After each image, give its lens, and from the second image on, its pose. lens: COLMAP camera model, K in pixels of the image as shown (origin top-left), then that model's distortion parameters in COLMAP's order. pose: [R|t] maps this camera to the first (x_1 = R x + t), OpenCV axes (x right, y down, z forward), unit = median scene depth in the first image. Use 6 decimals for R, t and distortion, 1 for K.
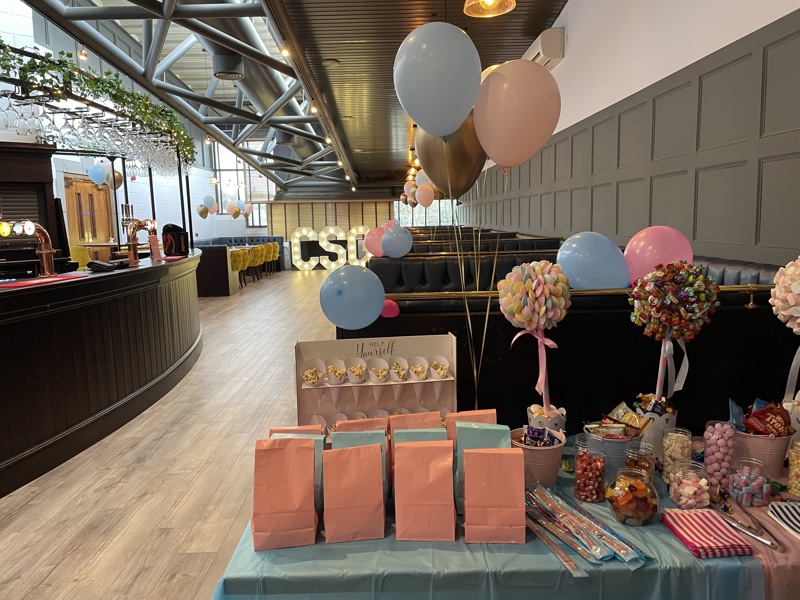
lens RADIAL K [[610.3, 0, 398.7], [0, 610.3, 290.7], [0, 0, 1]] dist [0.094273, -0.113084]
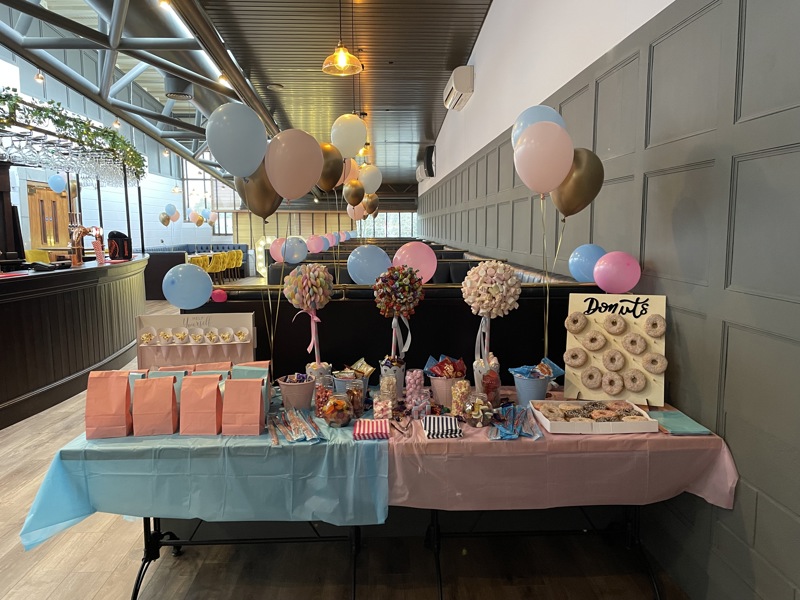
lens RADIAL K [[603.8, 0, 400.0], [0, 603.8, 300.0], [0, 0, 1]] dist [0.084413, -0.104827]
pose [[0.999176, 0.015472, 0.037519, 0.128255], [-0.015428, 0.999880, -0.001479, 0.012835], [-0.037537, 0.000899, 0.999295, -0.153229]]
